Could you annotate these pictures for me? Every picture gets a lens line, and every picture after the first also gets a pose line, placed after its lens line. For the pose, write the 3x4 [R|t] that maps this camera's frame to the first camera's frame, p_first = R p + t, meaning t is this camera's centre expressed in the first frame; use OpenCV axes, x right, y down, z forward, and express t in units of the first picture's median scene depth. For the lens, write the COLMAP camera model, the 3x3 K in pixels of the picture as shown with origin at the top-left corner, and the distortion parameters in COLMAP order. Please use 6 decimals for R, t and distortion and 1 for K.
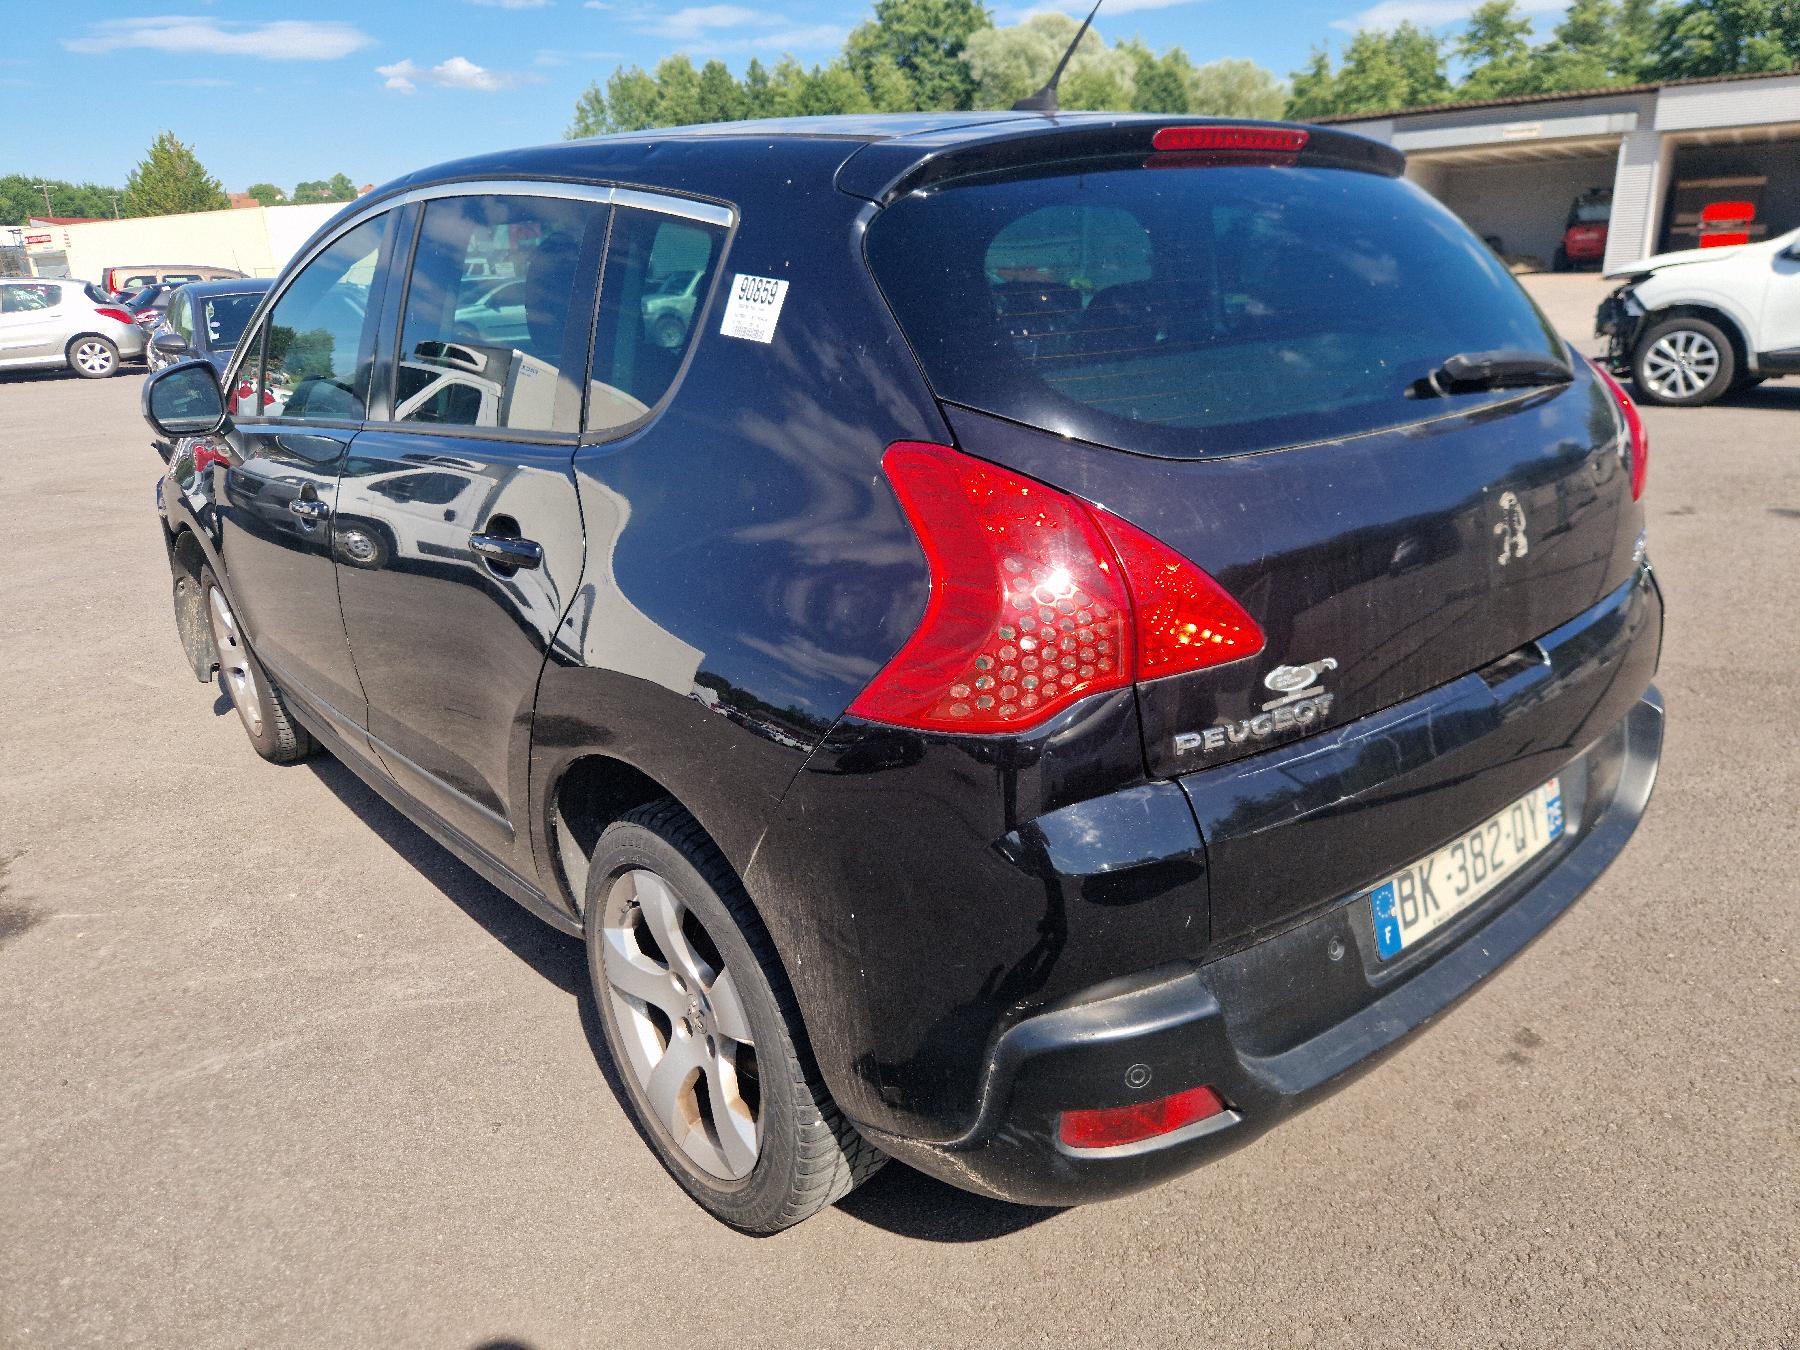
lens RADIAL K [[1216.2, 0, 888.9], [0, 1216.2, 679.9], [0, 0, 1]] dist [0.025378, -0.018865]
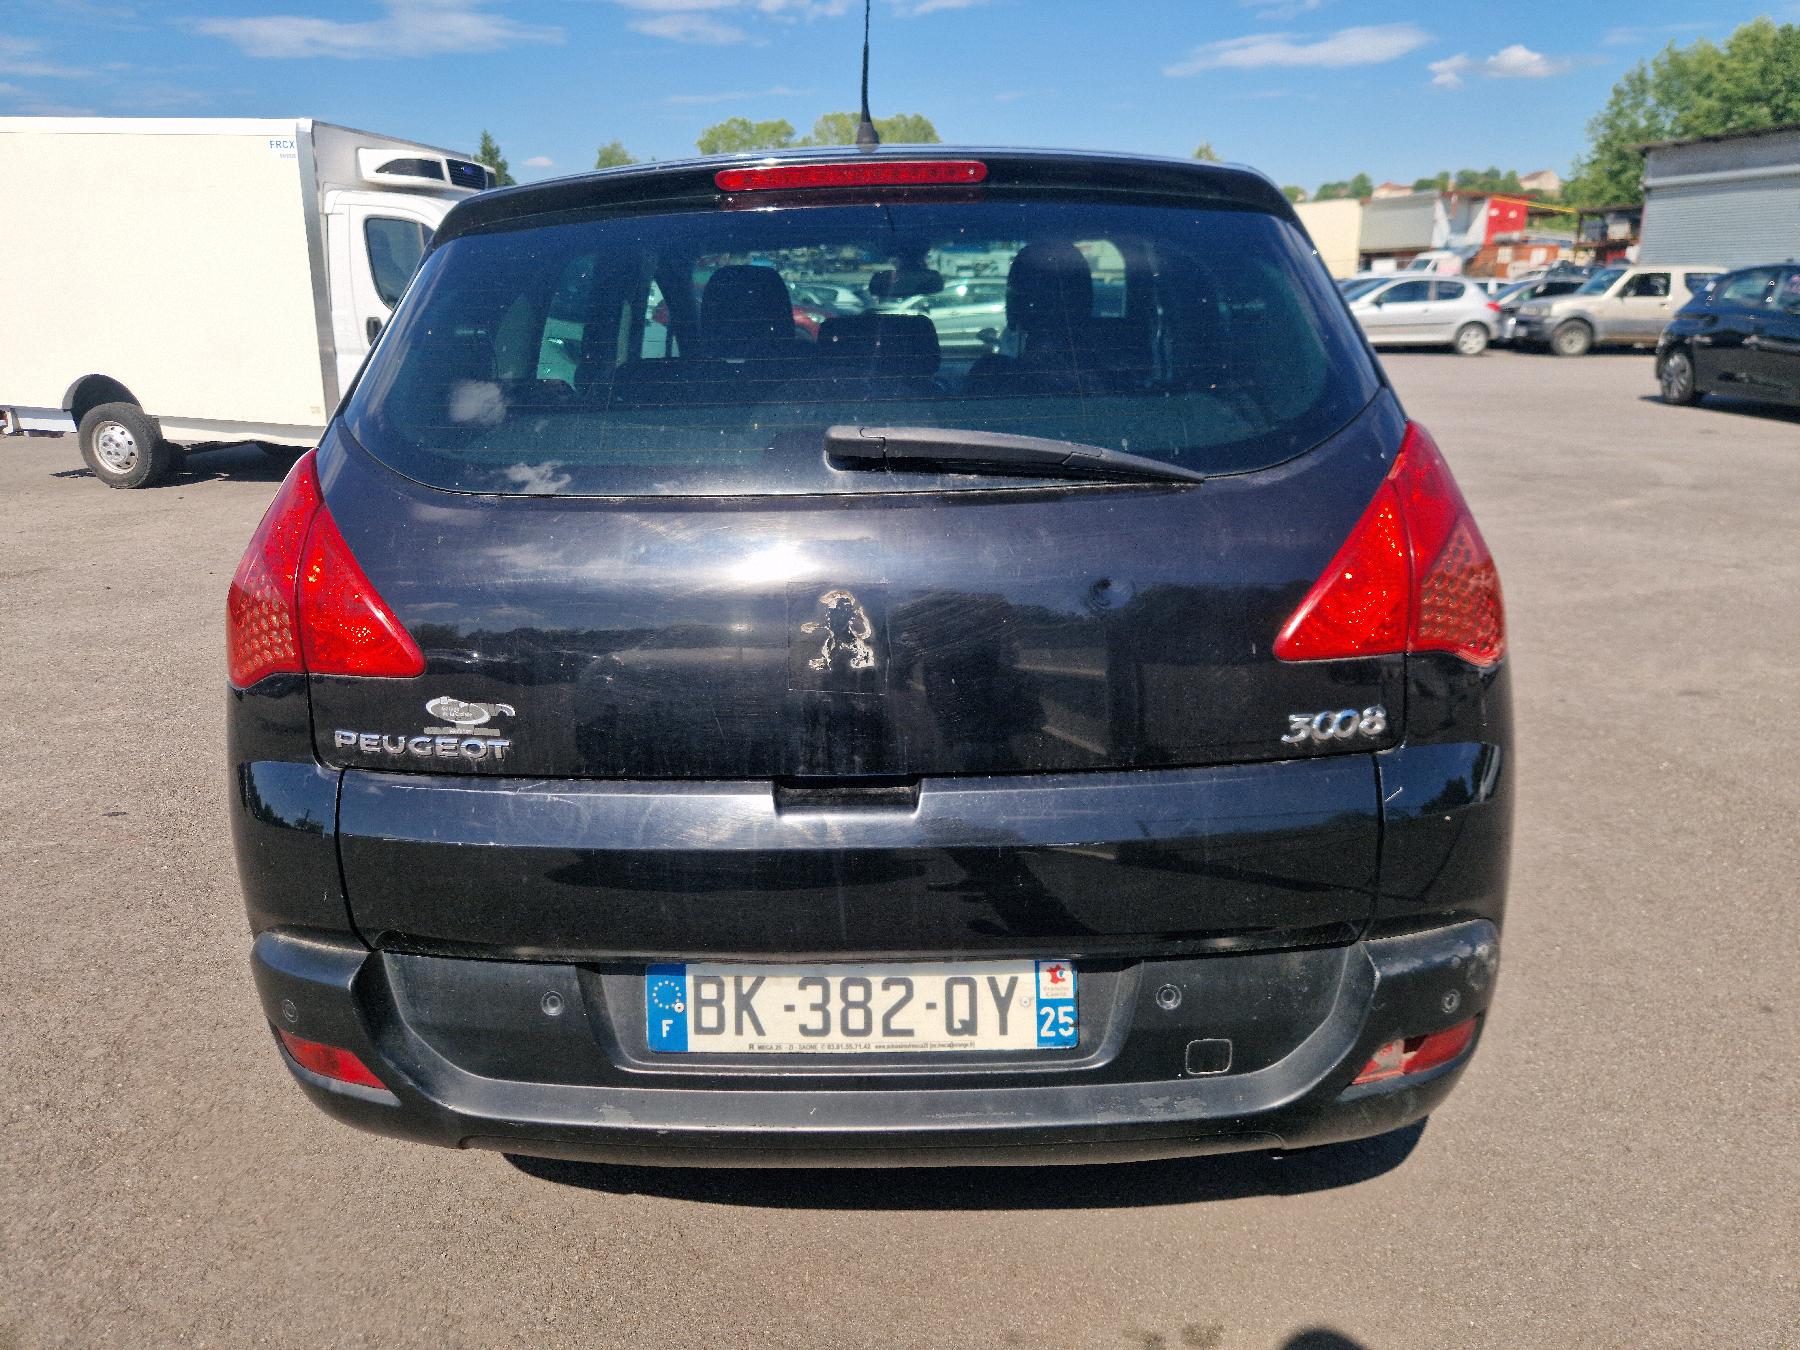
lens RADIAL K [[1216.2, 0, 899.6], [0, 1216.2, 670.0], [0, 0, 1]] dist [0.025378, -0.018865]
pose [[0.743327, 0.221550, -0.631174, 1.057234], [-0.224782, 0.971421, 0.076257, -0.168027], [0.630030, 0.085193, 0.771884, 0.360076]]
